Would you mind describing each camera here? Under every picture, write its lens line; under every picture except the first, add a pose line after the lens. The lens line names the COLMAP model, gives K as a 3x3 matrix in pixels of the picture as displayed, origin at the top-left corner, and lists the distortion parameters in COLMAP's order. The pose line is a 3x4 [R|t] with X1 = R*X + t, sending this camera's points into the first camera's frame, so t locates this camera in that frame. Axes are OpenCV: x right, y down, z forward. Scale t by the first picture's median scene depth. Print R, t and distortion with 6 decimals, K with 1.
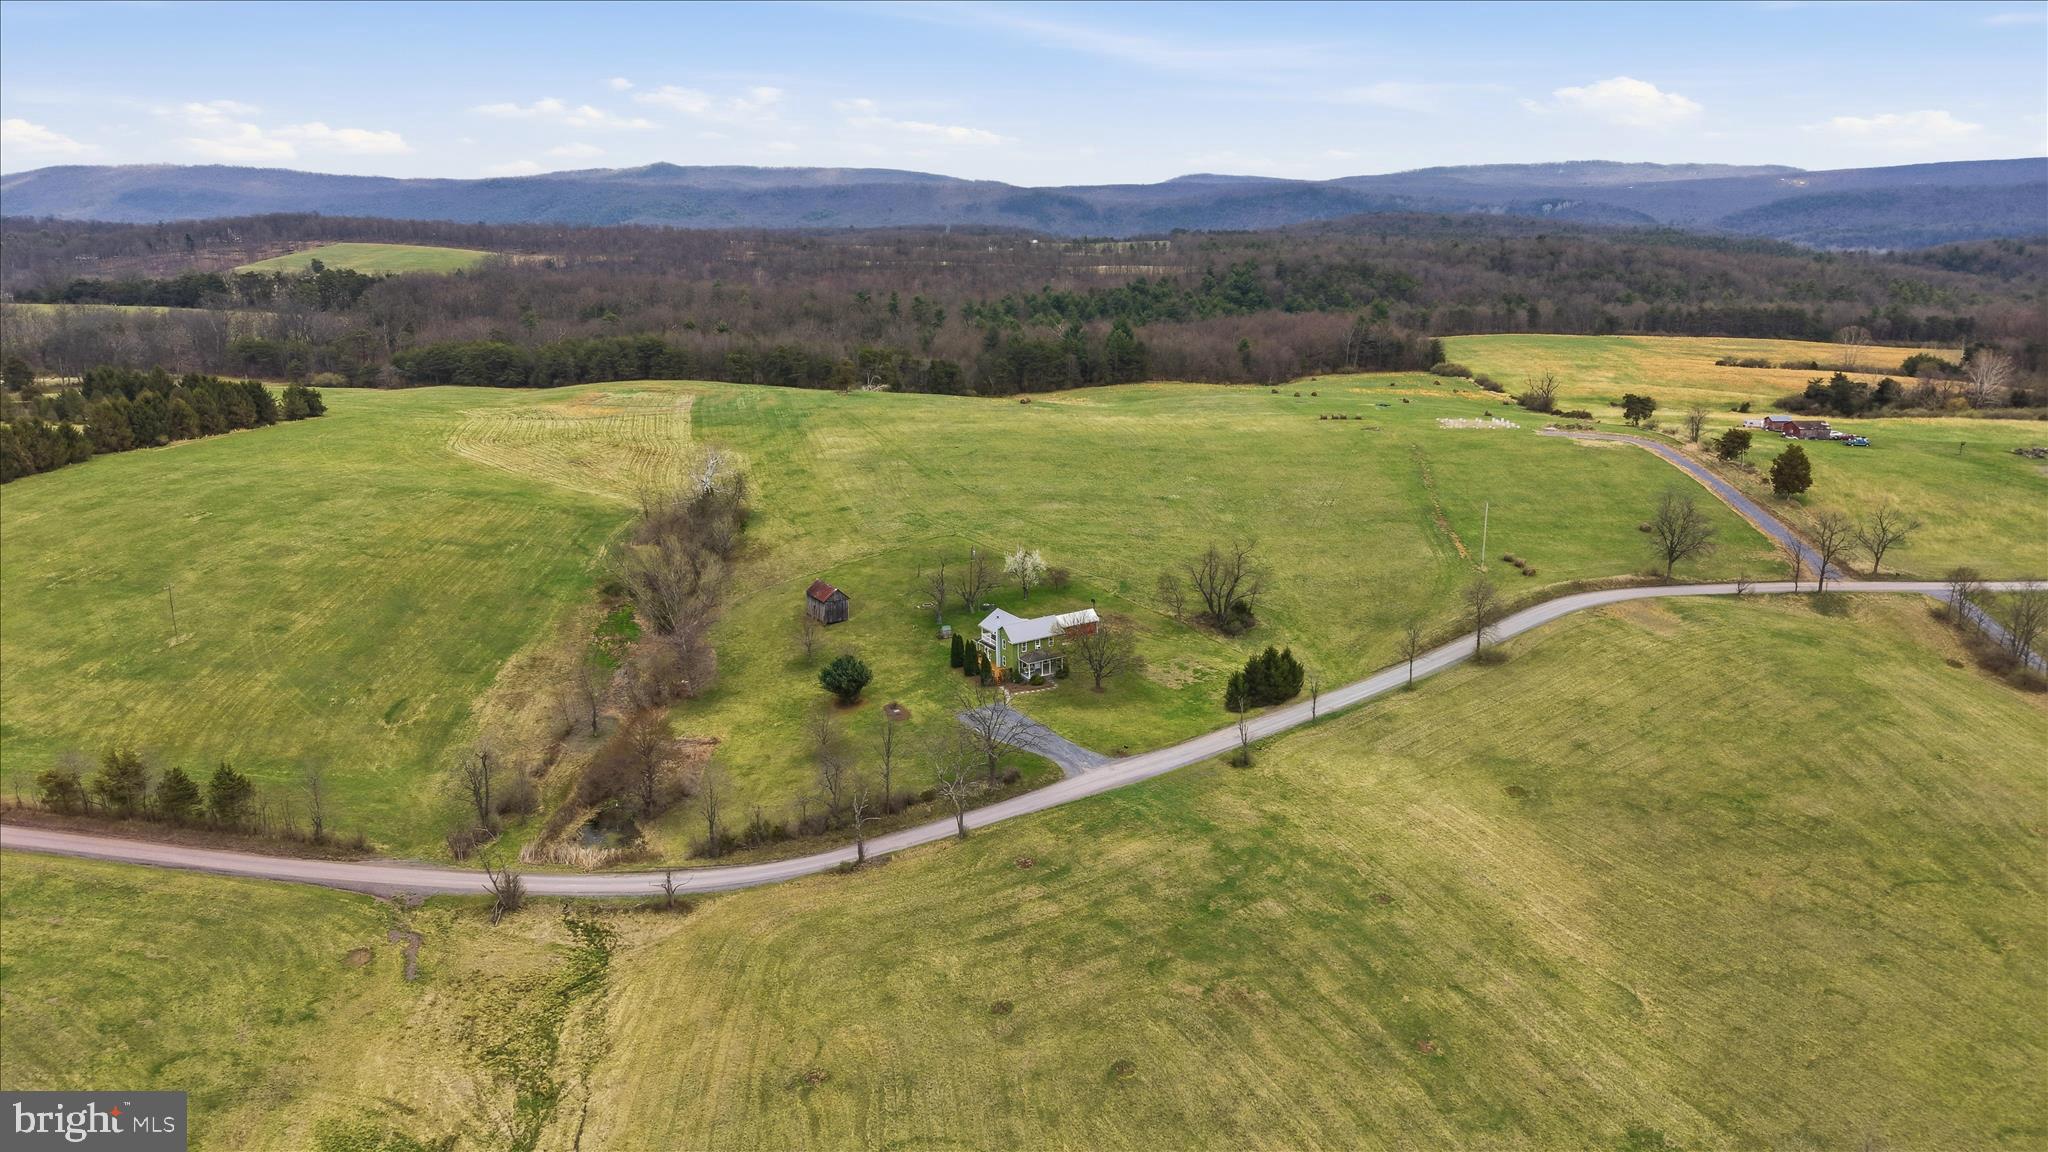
lens RADIAL K [[1360.0, 0, 1024.0], [0, 1360.0, 576.0], [0, 0, 1]] dist [0.050429, -0.069477]
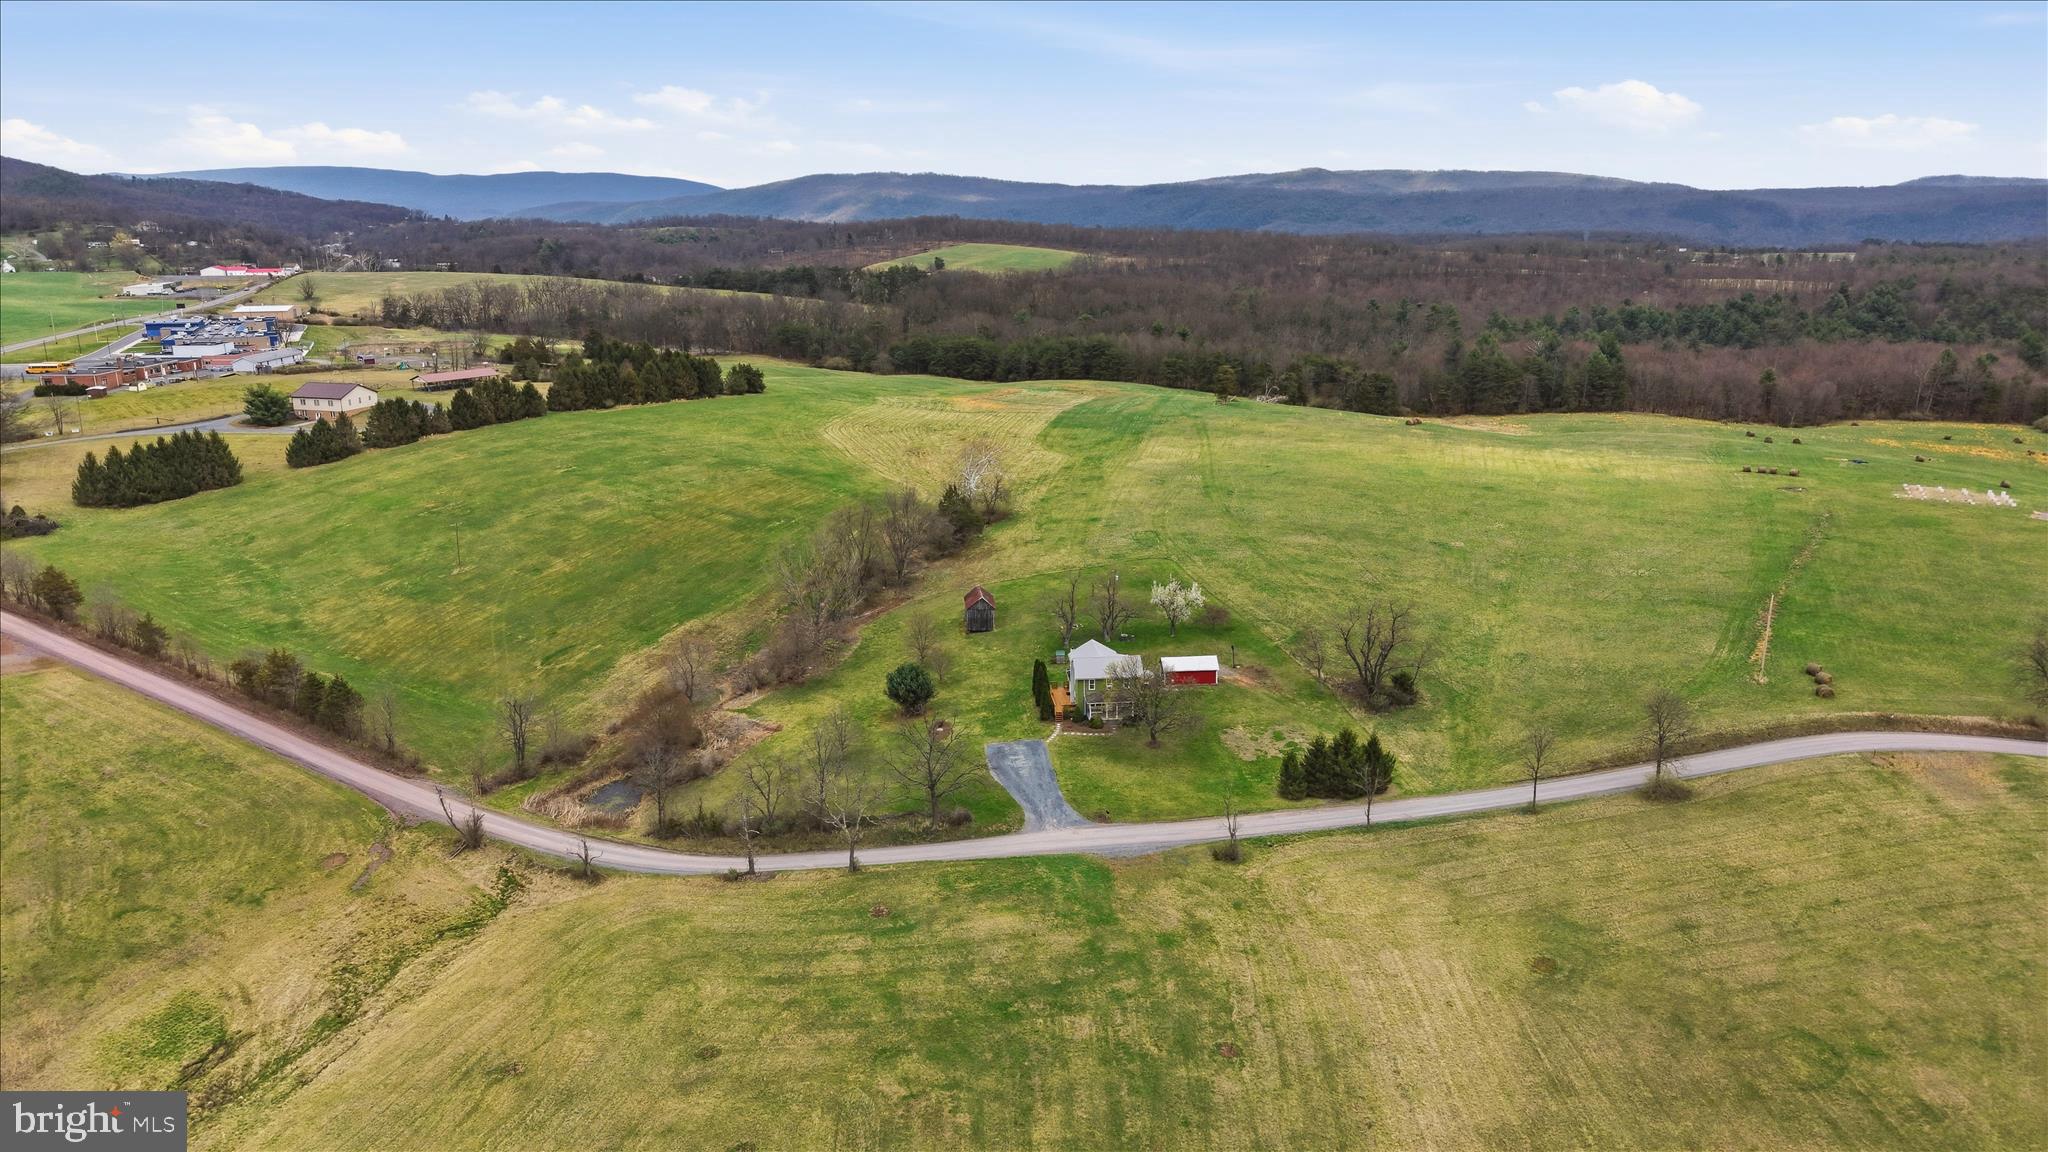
lens RADIAL K [[1360.0, 0, 1024.0], [0, 1360.0, 576.0], [0, 0, 1]] dist [0.050429, -0.069477]
pose [[0.897629, 0.119852, -0.424143, 0.389210], [-0.121271, 0.992335, 0.023759, -0.042671], [0.423739, 0.030109, 0.905284, 0.164263]]
